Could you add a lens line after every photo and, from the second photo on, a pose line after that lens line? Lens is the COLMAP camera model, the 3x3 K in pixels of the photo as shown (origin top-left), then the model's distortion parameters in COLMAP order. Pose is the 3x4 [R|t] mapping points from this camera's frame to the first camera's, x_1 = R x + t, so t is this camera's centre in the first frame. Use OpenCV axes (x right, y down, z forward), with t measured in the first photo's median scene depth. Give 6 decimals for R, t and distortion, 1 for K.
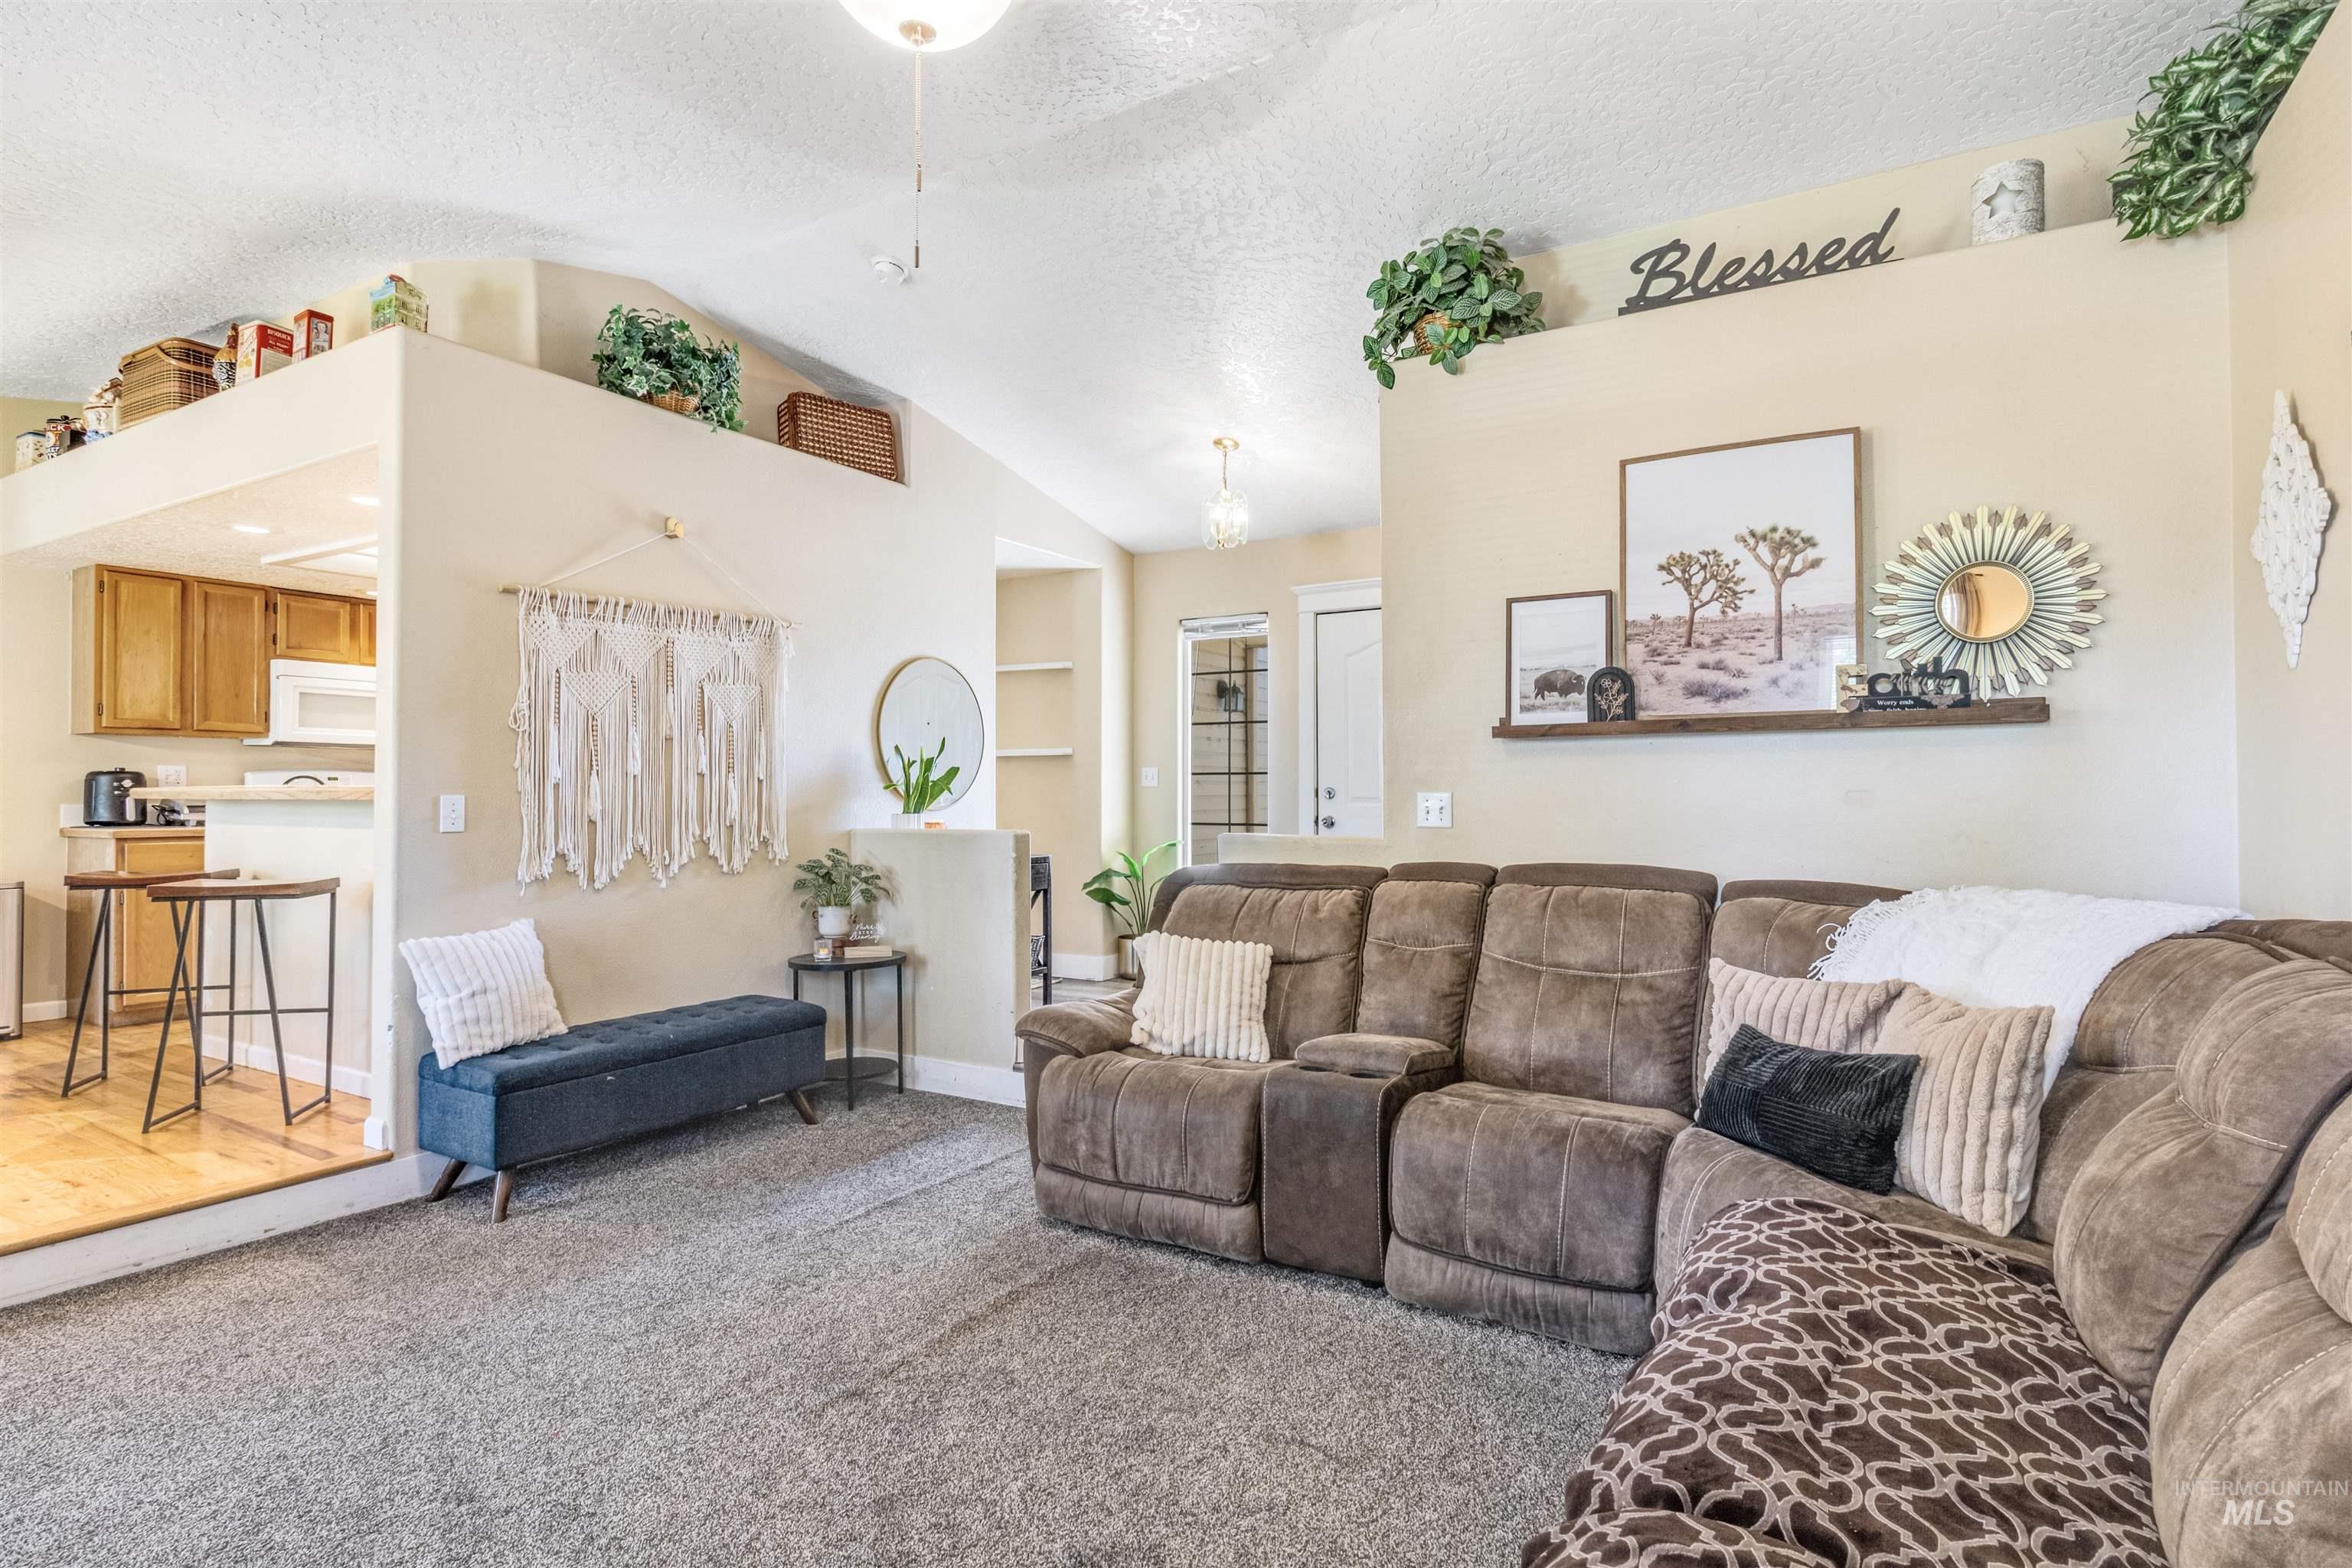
lens RADIAL K [[1171.5, 0, 1176.0], [0, 1171.5, 784.0], [0, 0, 1]] dist [0.001421, -0.000432]
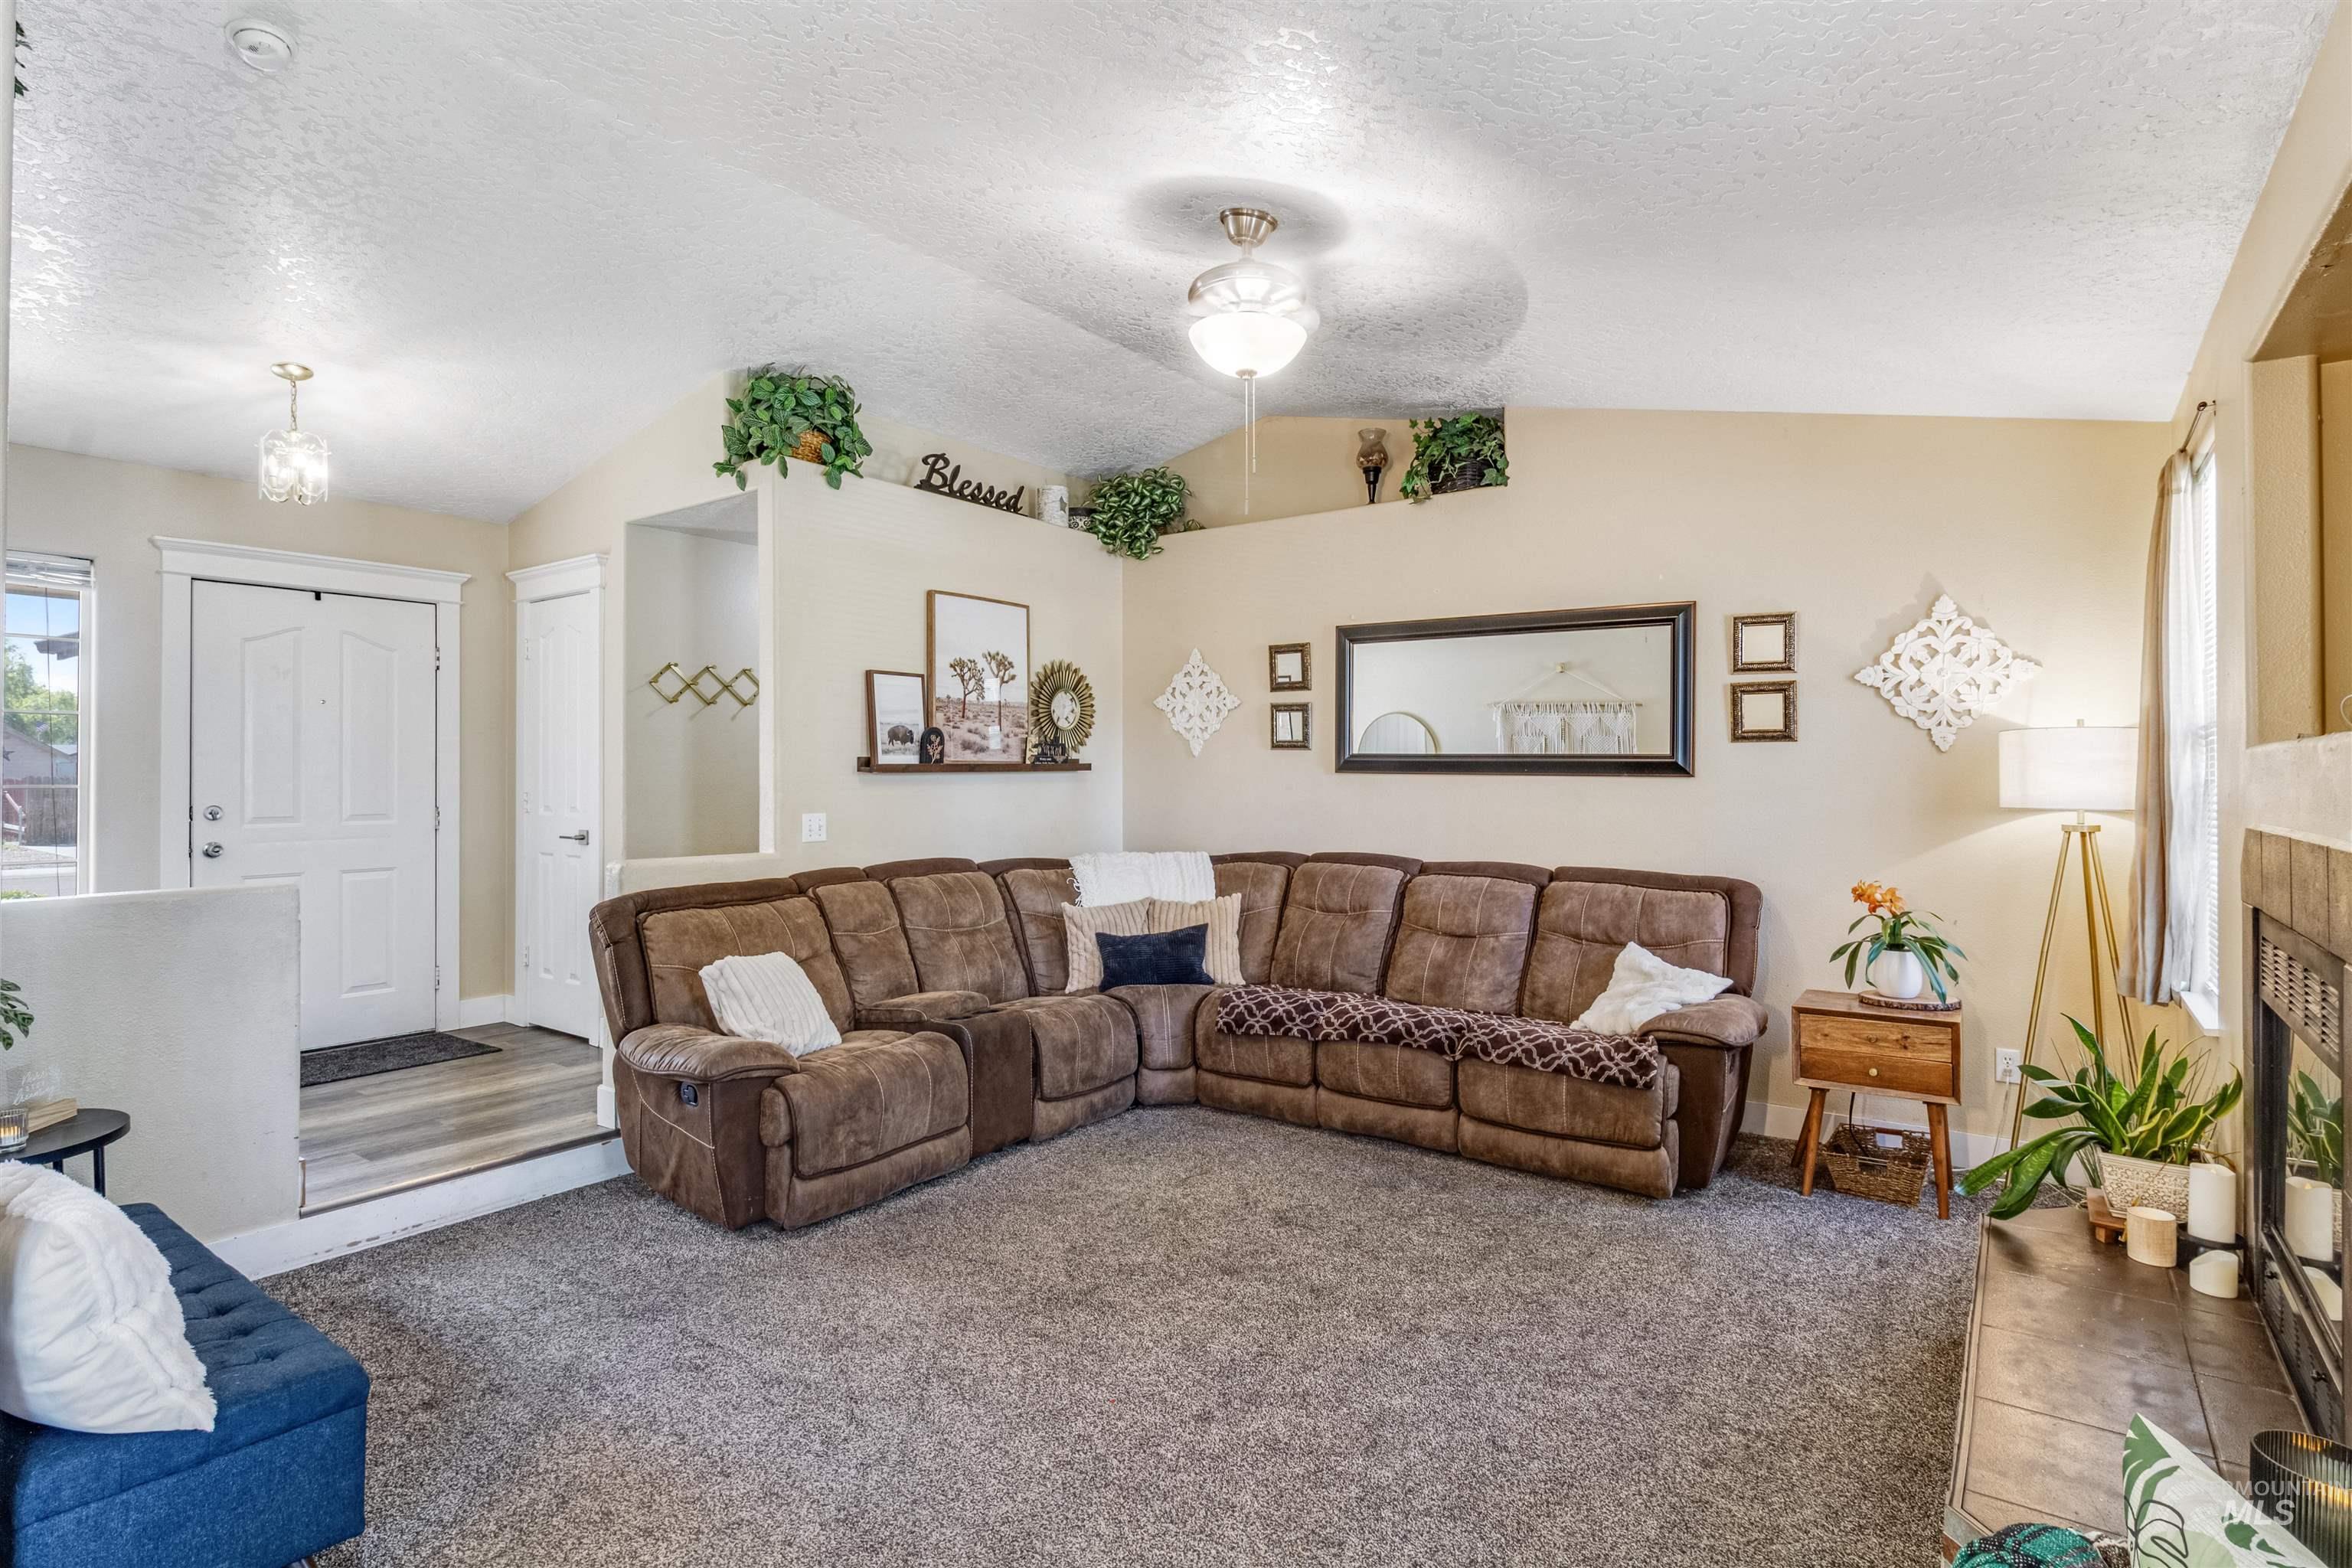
lens RADIAL K [[1171.5, 0, 1176.0], [0, 1171.5, 784.0], [0, 0, 1]] dist [0.001421, -0.000432]
pose [[0.095140, -0.009935, 0.995414, -1.110057], [-0.005774, 0.999928, 0.010532, -0.045148], [-0.995447, -0.006749, 0.095076, 0.551514]]
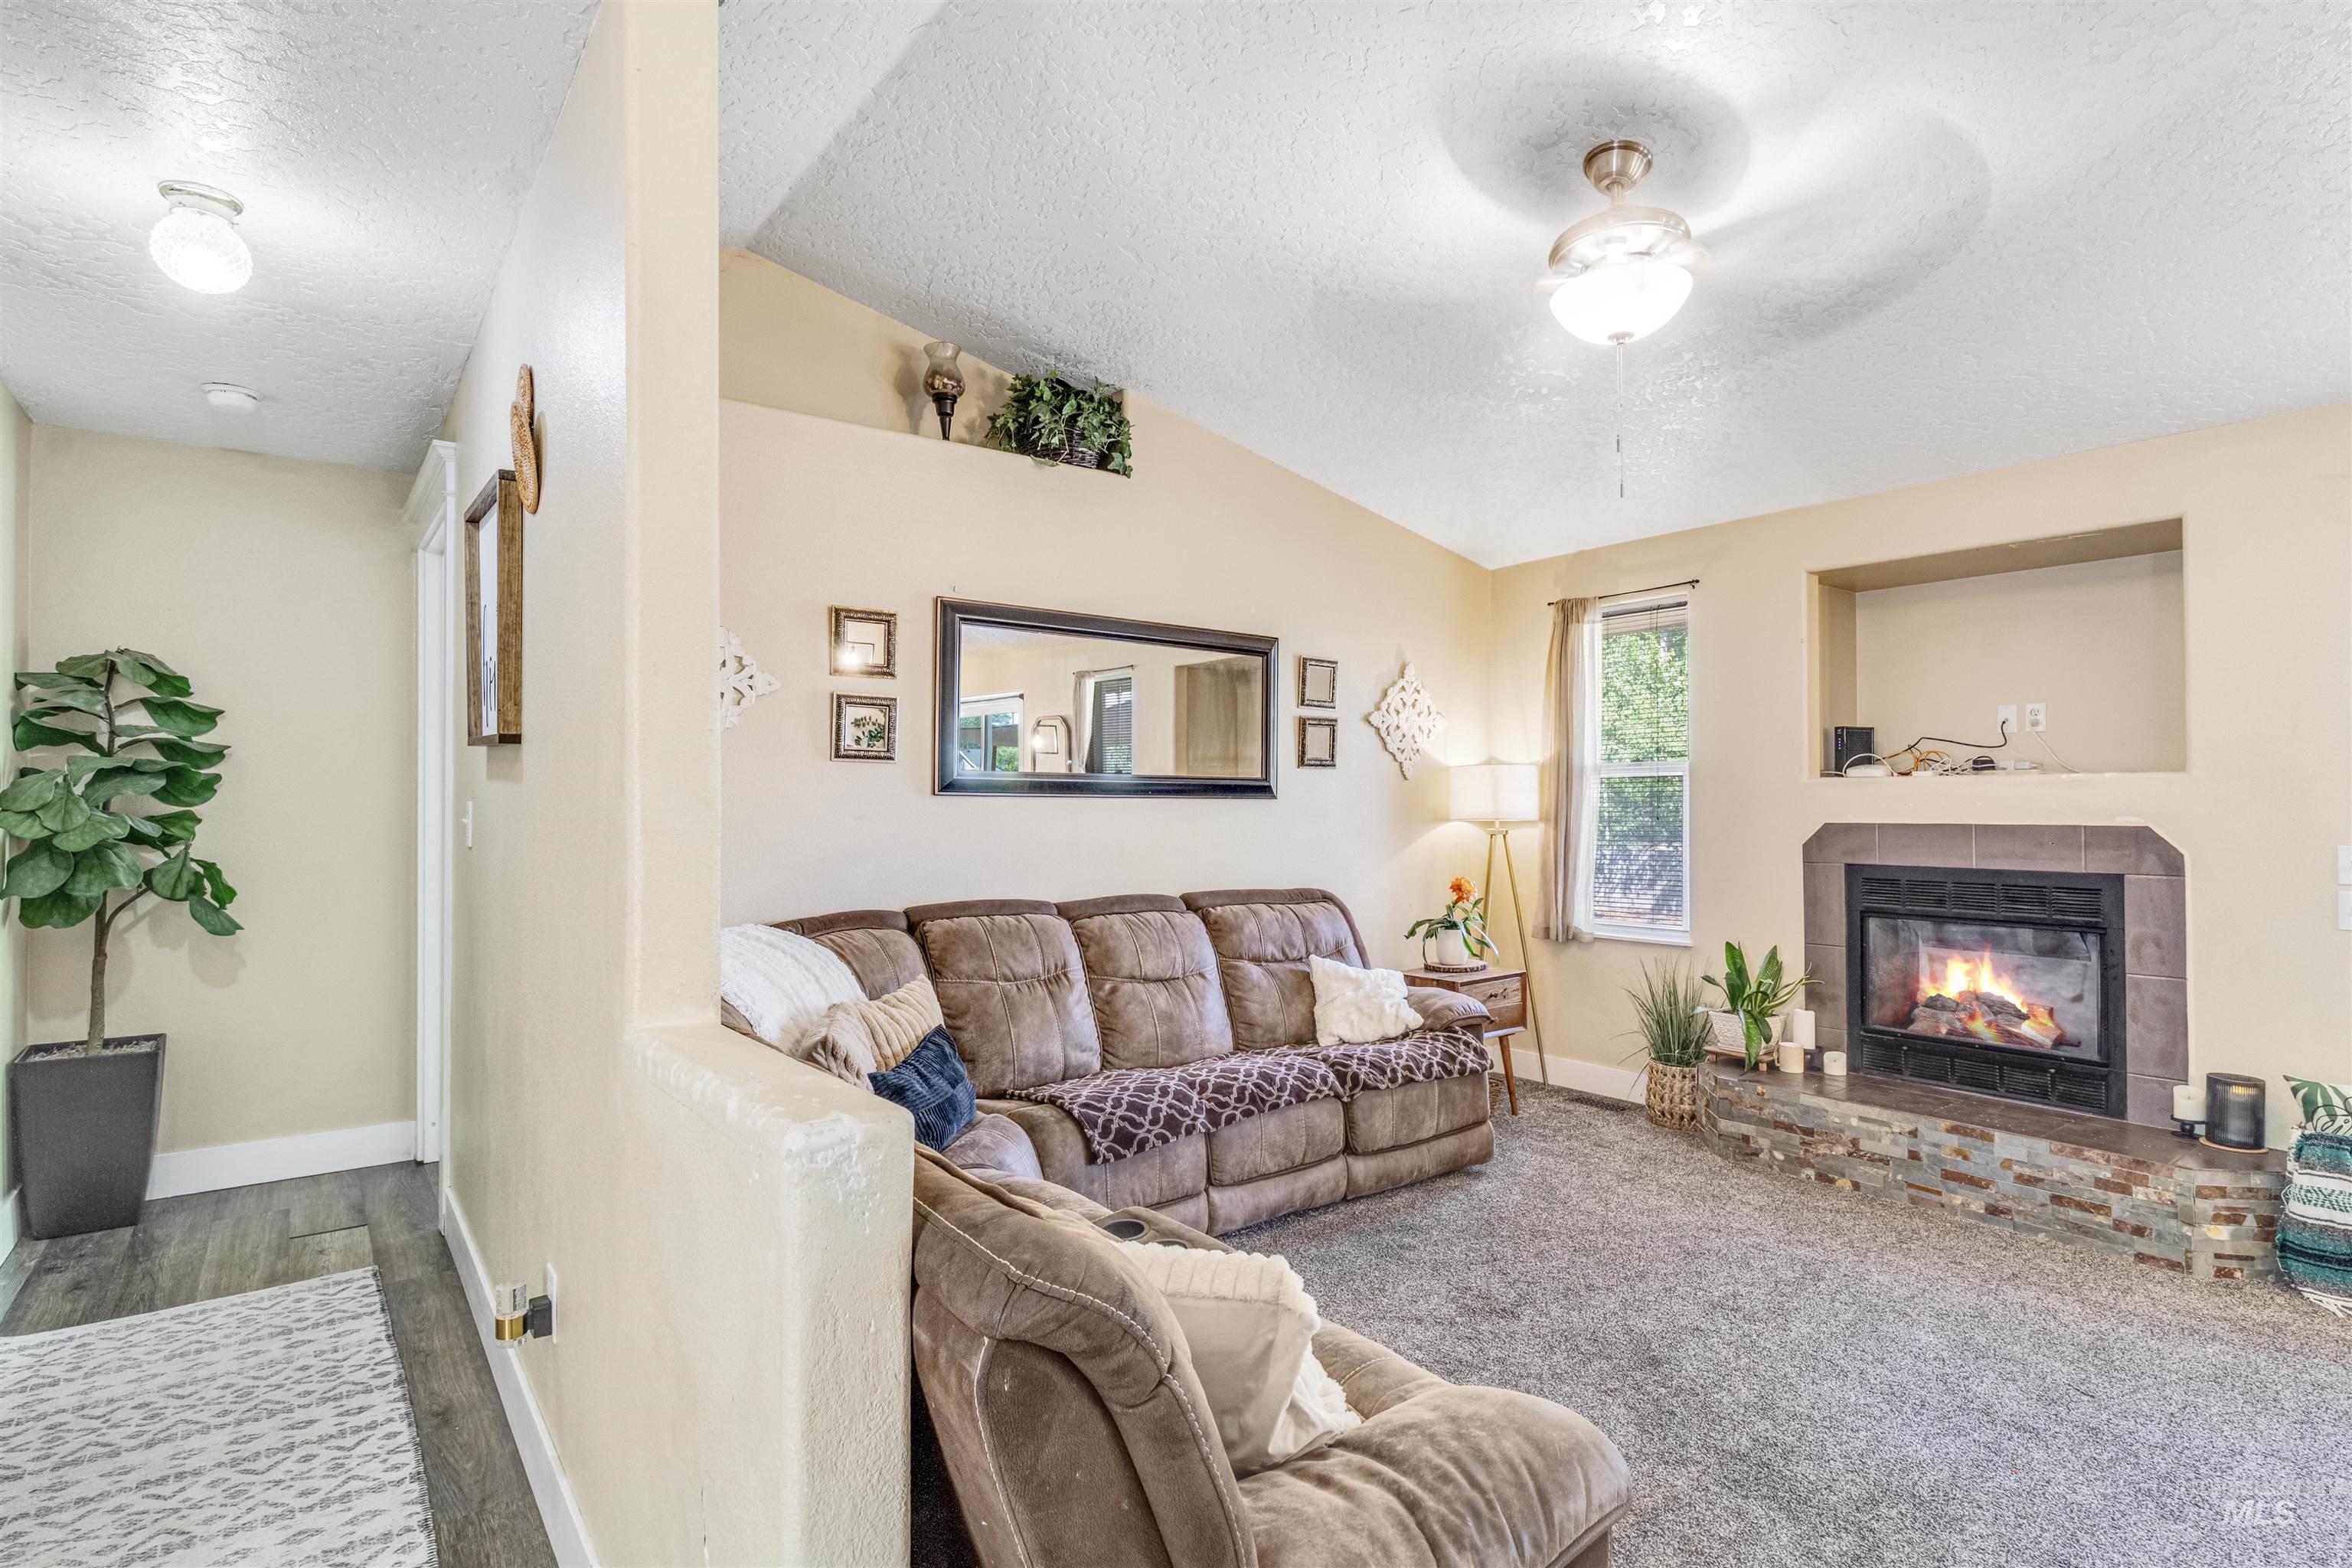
lens RADIAL K [[1193.2, 0, 1180.2], [0, 1193.2, 800.3], [0, 0, 1]] dist [-0.000566, 0.000001]
pose [[-0.929555, 0.004335, 0.368657, -0.150129], [0.001674, 0.999970, -0.007536, -0.029789], [-0.368679, -0.006388, -0.929535, 1.517647]]
